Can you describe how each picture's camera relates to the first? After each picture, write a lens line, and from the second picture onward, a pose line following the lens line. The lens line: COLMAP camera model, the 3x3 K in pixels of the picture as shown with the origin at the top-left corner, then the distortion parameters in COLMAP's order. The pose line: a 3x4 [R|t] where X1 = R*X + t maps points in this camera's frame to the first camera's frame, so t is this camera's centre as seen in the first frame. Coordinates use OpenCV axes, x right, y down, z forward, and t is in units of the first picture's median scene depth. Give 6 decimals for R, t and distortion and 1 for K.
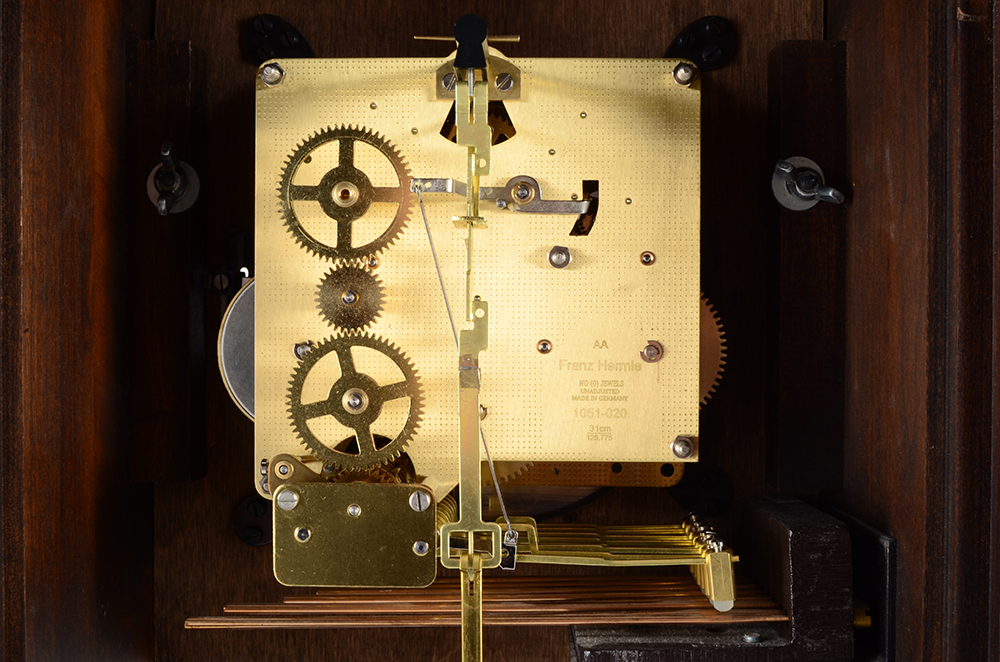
lens RADIAL K [[1271.7, 0, 500.9], [0, 1271.7, 336.3], [0, 0, 1]] dist [-0.057422, 0.000000]
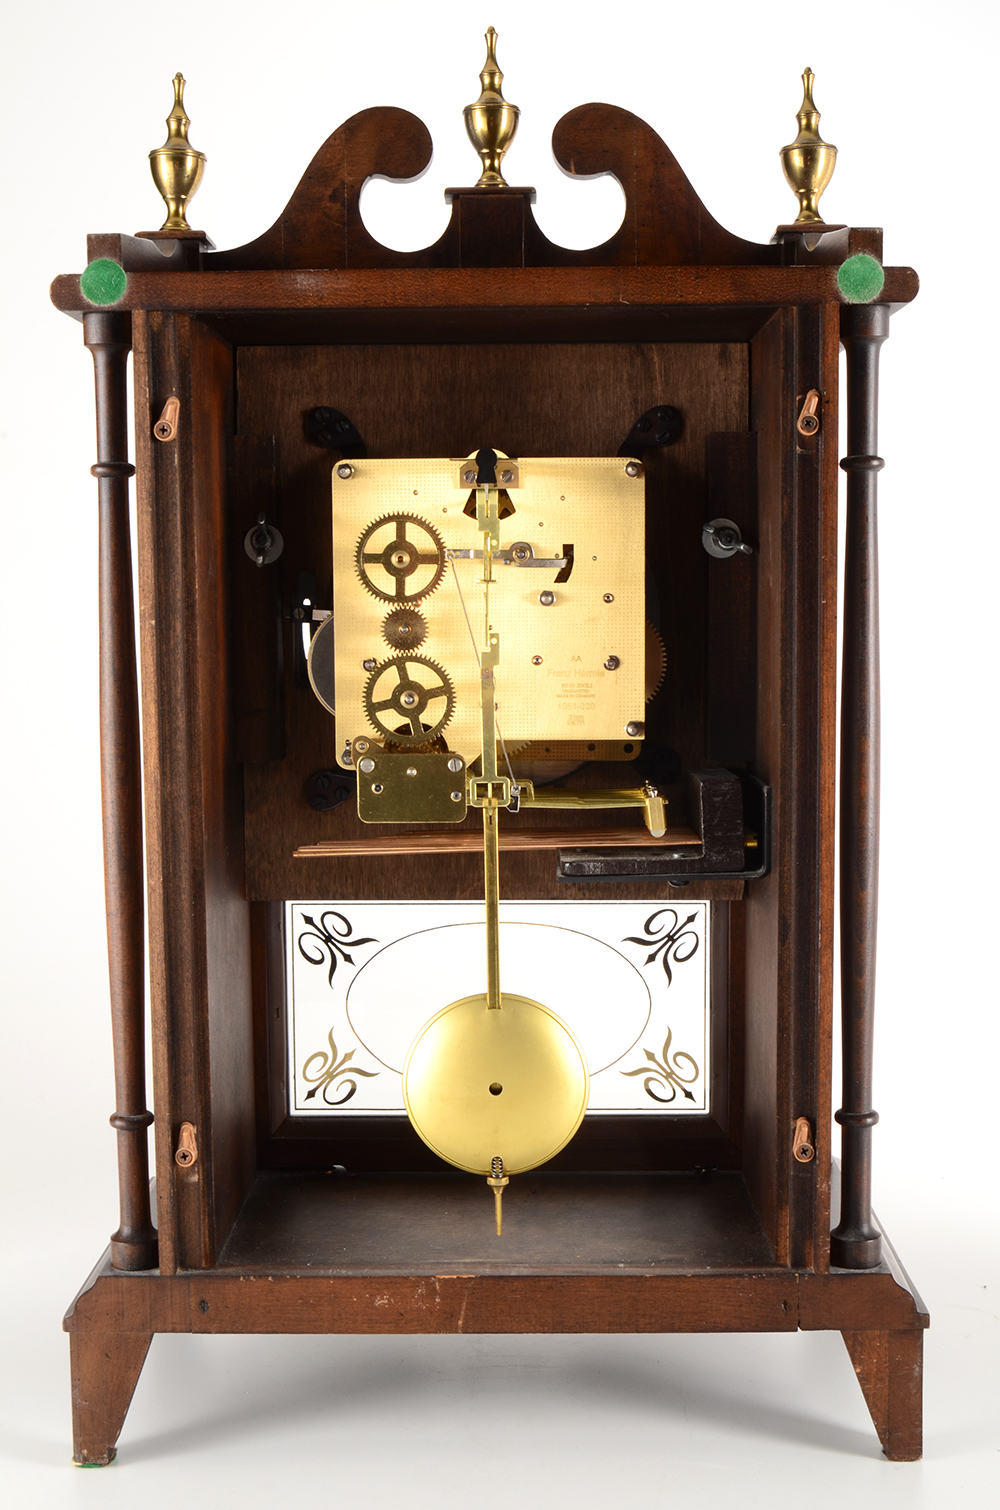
lens RADIAL K [[1747.8, 0, 507.2], [0, 1747.8, 722.8], [0, 0, 1]] dist [0.005364, 0.000000]
pose [[0.999891, -0.011618, 0.009074, -0.018787], [0.011039, 0.998049, 0.061457, -0.044017], [-0.009770, -0.061350, 0.998069, -0.993747]]
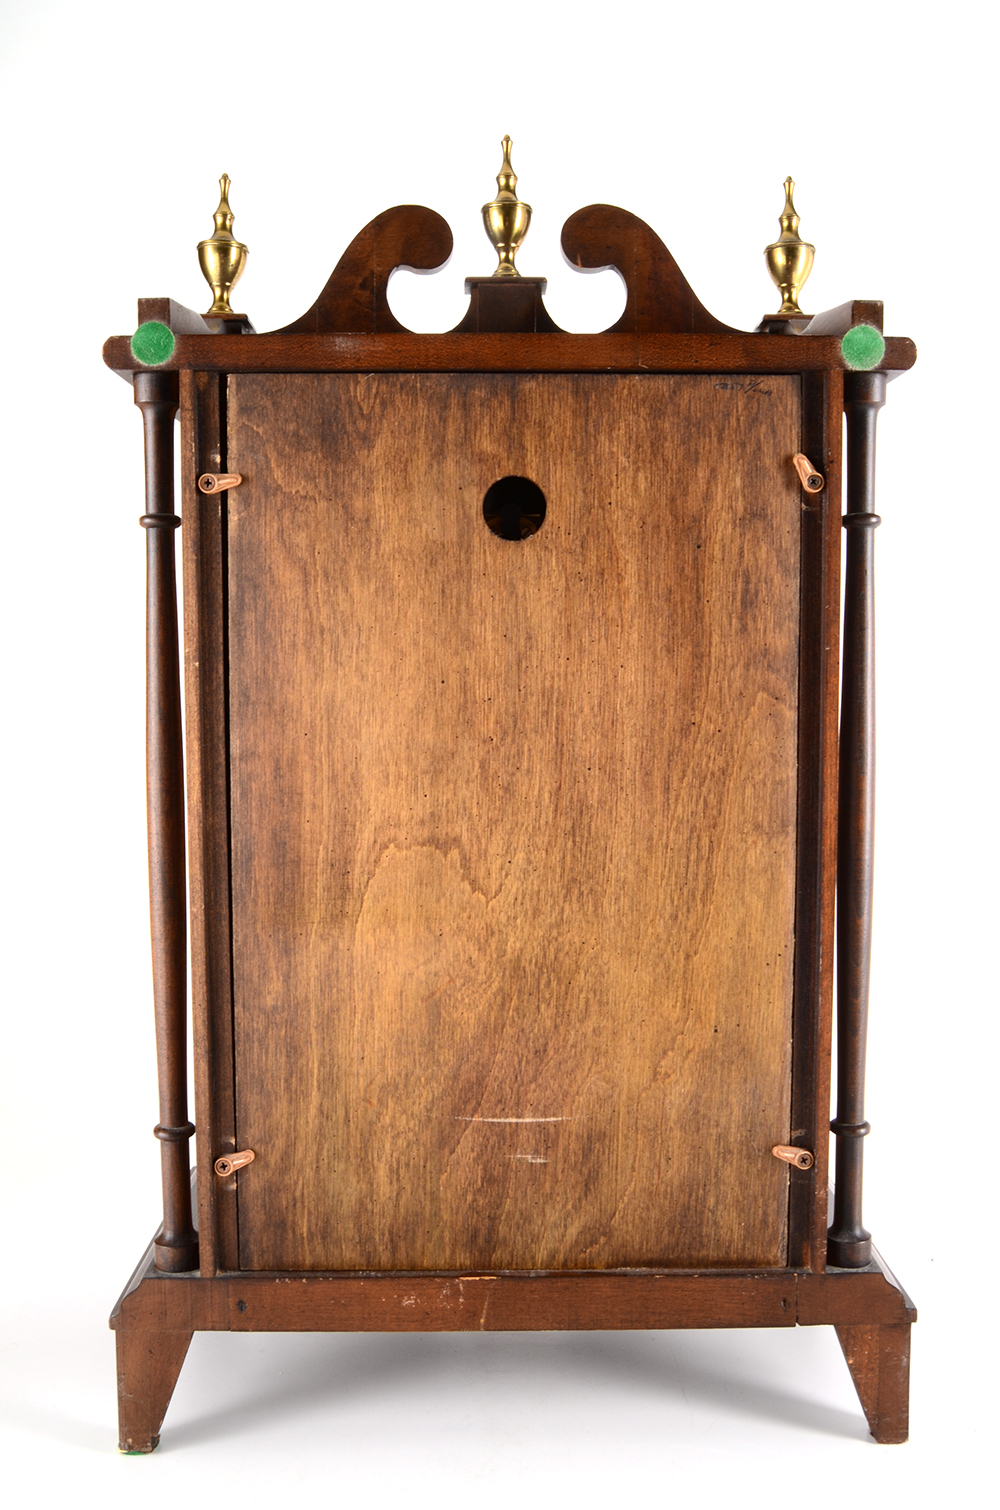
lens RADIAL K [[1355.6, 0, 511.1], [0, 1355.6, 742.9], [0, 0, 1]] dist [-0.010638, 0.000859]
pose [[0.999370, -0.007251, 0.034732, -0.076283], [0.005401, 0.998576, 0.053071, -0.031672], [-0.035067, -0.052850, 0.997987, -0.672970]]
